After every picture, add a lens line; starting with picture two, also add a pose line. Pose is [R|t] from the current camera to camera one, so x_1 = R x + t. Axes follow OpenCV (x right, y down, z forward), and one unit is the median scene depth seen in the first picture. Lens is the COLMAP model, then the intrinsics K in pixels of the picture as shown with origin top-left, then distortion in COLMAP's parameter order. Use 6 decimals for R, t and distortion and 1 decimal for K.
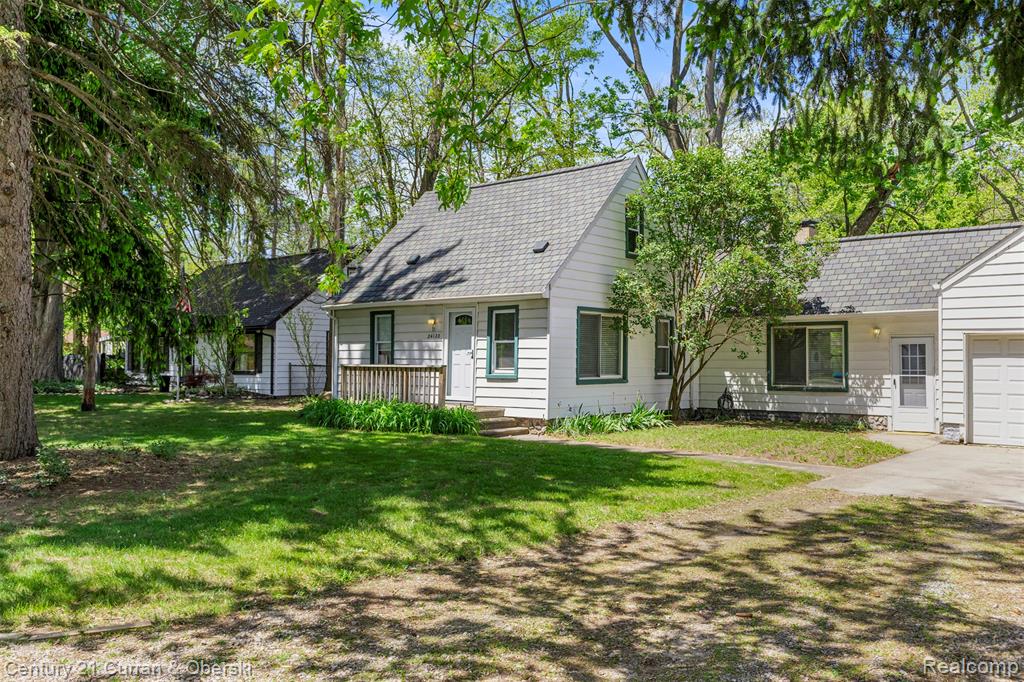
lens RADIAL K [[830.0, 0, 516.7], [0, 830.0, 331.6], [0, 0, 1]] dist [0.020015, -0.029629]
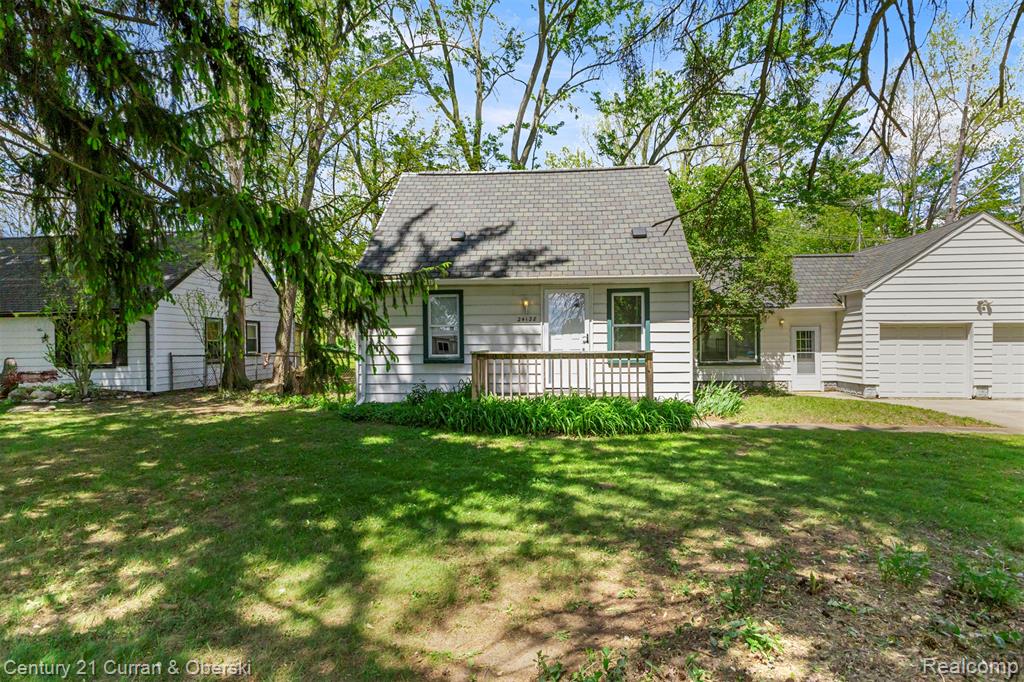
lens RADIAL K [[514.0, 0, 510.3], [0, 514.0, 340.1], [0, 0, 1]] dist [0.007460, -0.000706]
pose [[0.812143, -0.003533, 0.583447, -0.456292], [-0.008801, 0.999794, 0.018305, 0.018505], [-0.583391, -0.020001, 0.811945, 0.561079]]
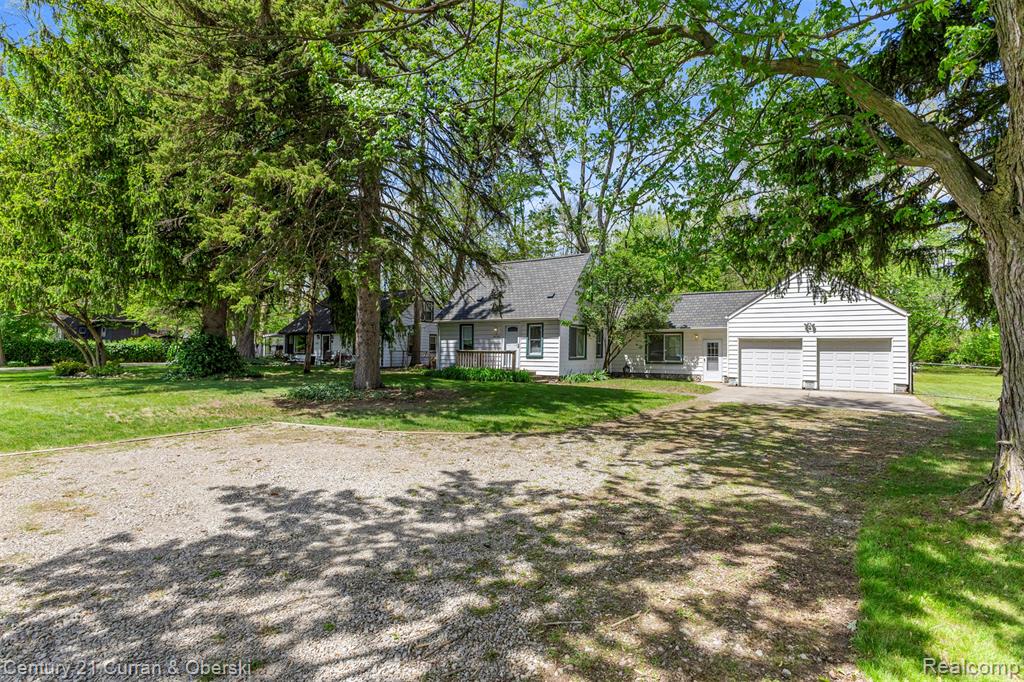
lens RADIAL K [[490.0, 0, 505.4], [0, 490.0, 340.6], [0, 0, 1]] dist [0.005658, 0.001459]
pose [[0.989663, 0.009433, 0.143101, -0.258663], [-0.011555, 0.999835, 0.014009, -0.002439], [-0.142945, -0.015517, 0.989609, -0.221943]]
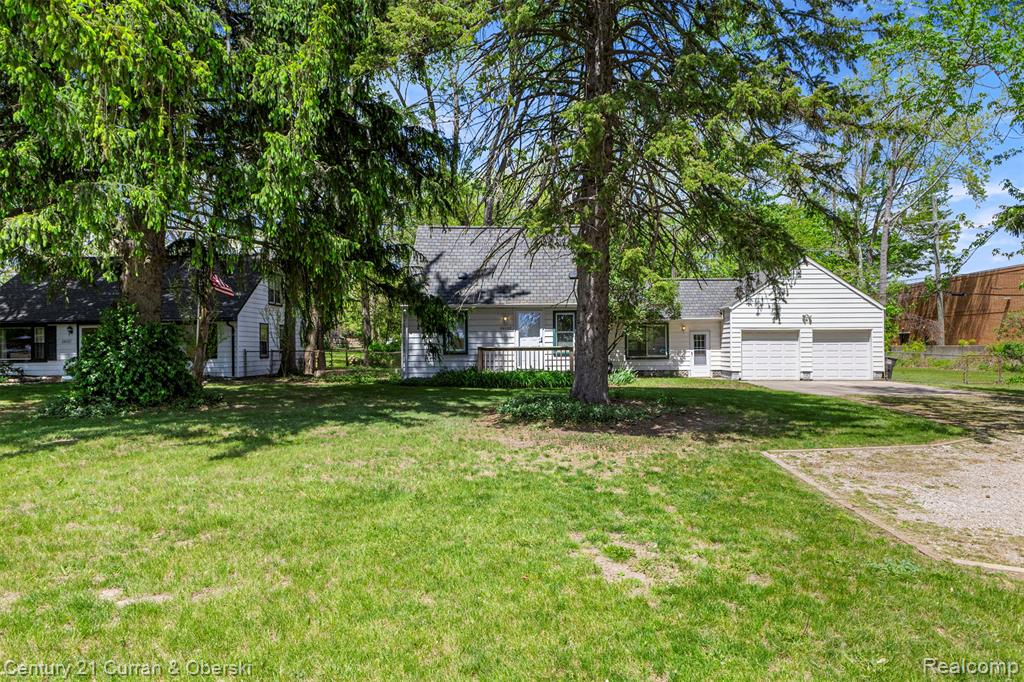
lens RADIAL K [[633.1, 0, 514.9], [0, 633.1, 322.4], [0, 0, 1]] dist [0.020507, 0.003621]
pose [[0.768440, 0.015484, 0.639735, -0.851621], [-0.012285, 0.999880, -0.009445, 0.005474], [-0.639804, -0.000601, 0.768538, 0.093302]]
